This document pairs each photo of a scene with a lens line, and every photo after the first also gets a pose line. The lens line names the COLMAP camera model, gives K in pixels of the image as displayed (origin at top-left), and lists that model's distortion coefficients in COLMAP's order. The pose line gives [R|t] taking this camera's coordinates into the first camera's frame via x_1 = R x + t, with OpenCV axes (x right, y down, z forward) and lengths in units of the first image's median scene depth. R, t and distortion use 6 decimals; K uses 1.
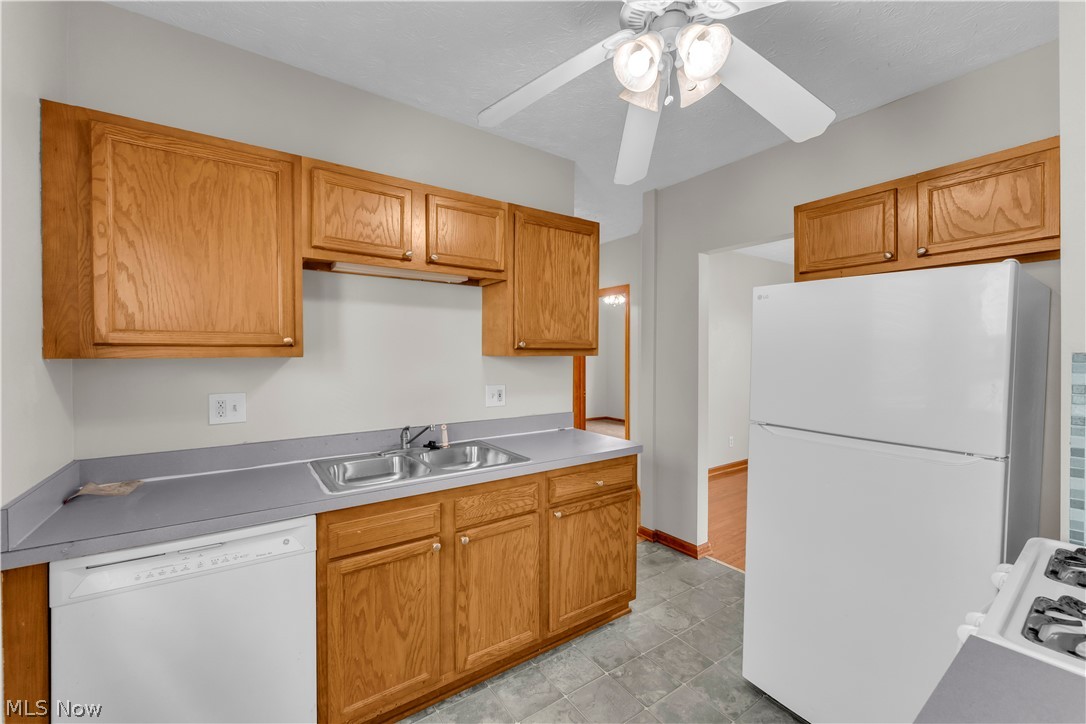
lens RADIAL K [[449.0, 0, 527.4], [0, 449.0, 366.0], [0, 0, 1]] dist [-0.000261, -0.000145]
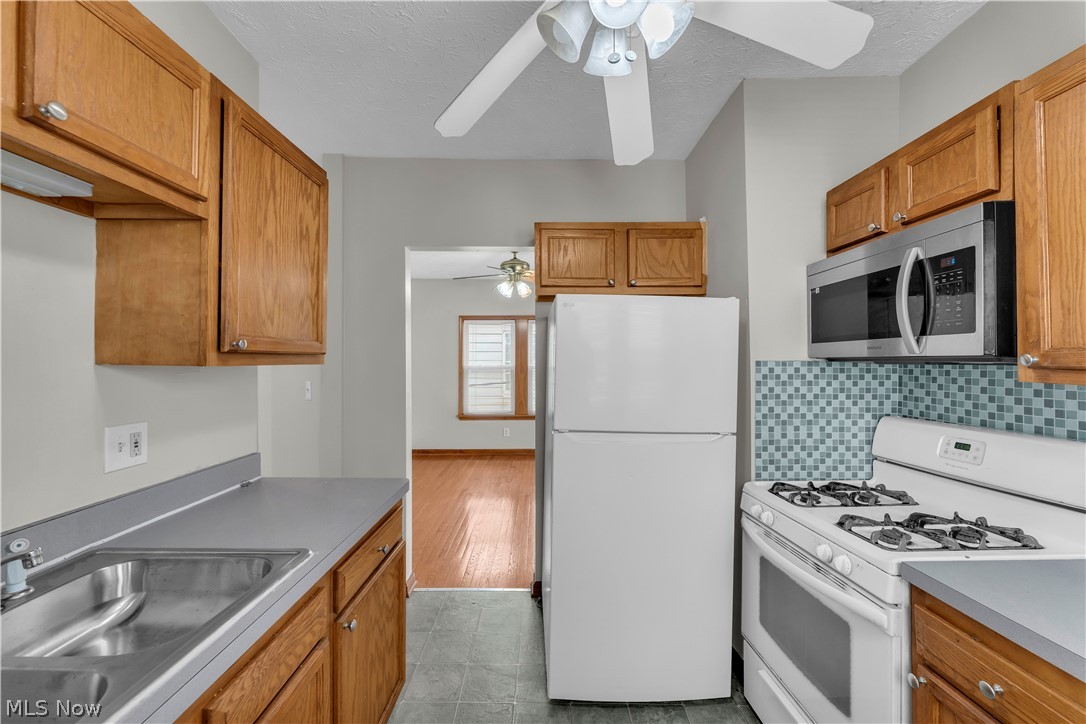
lens RADIAL K [[449.0, 0, 527.4], [0, 449.0, 366.0], [0, 0, 1]] dist [-0.000261, -0.000145]
pose [[0.542571, -0.008817, 0.839963, -0.273604], [0.022450, 0.999740, -0.004008, -0.011451], [-0.839710, 0.021032, 0.542628, 0.398999]]
